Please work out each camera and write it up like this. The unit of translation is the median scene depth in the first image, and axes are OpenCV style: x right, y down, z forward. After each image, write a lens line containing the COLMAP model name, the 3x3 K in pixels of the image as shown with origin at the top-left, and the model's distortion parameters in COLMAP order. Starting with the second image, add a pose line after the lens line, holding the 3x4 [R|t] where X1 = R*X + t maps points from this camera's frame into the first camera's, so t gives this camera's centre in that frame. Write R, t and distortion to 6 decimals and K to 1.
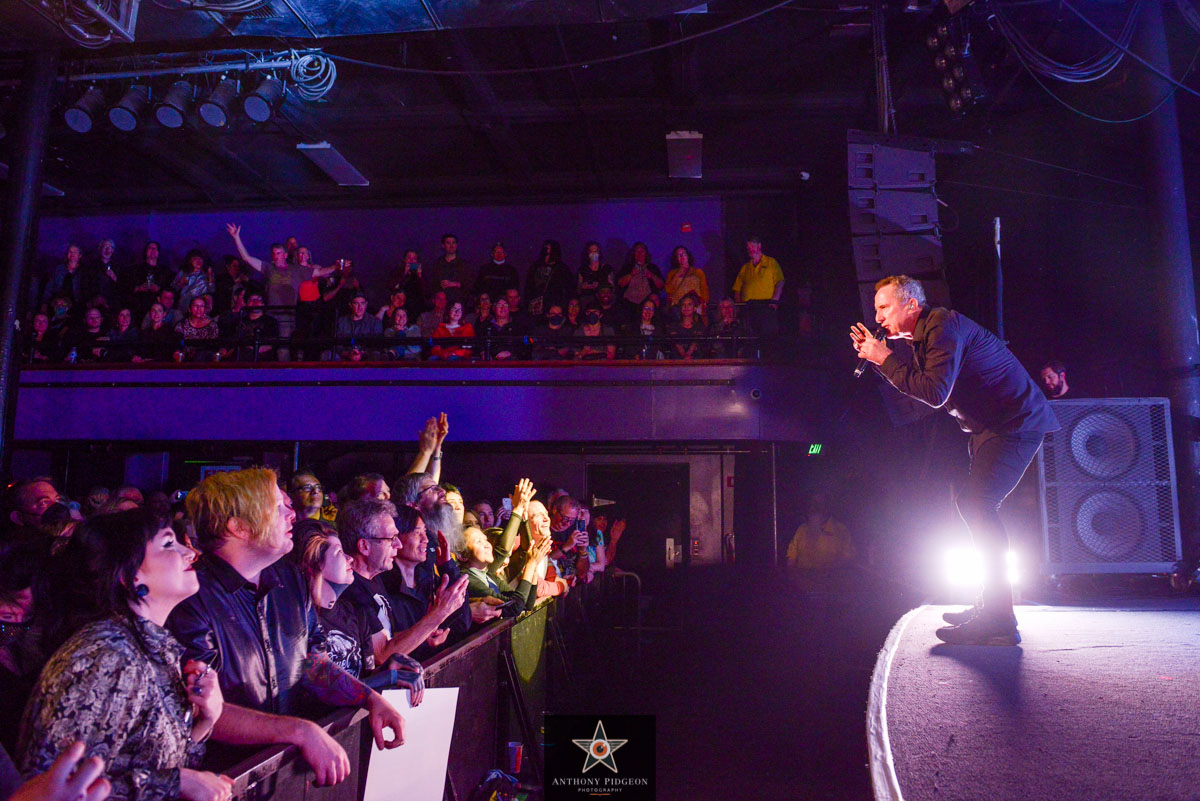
lens RADIAL K [[811.0, 0, 601.6], [0, 811.0, 403.4], [0, 0, 1]] dist [-0.055486, 0.001568]
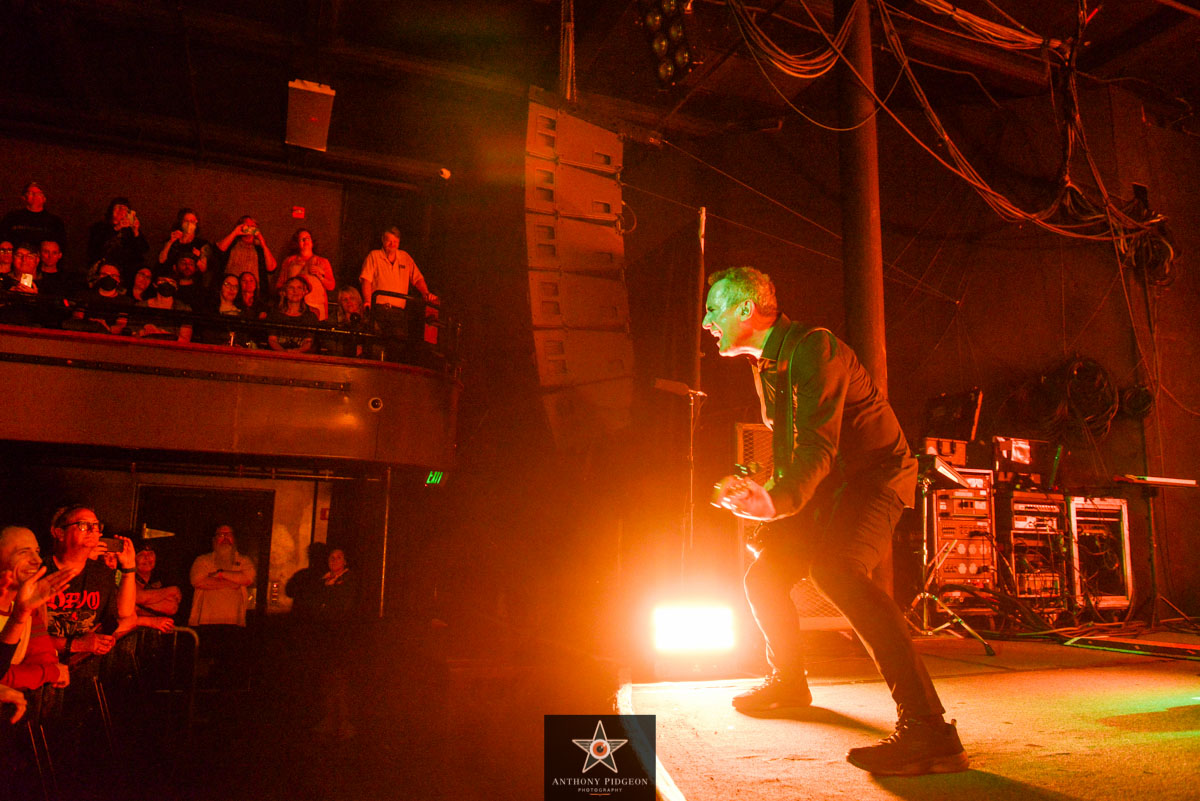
lens RADIAL K [[811.0, 0, 601.6], [0, 811.0, 403.4], [0, 0, 1]] dist [-0.055486, 0.001568]
pose [[0.877455, 0.092620, 0.470632, 0.008565], [-0.070884, 0.995446, -0.063744, 0.020705], [-0.474393, 0.022572, 0.880024, 0.165397]]
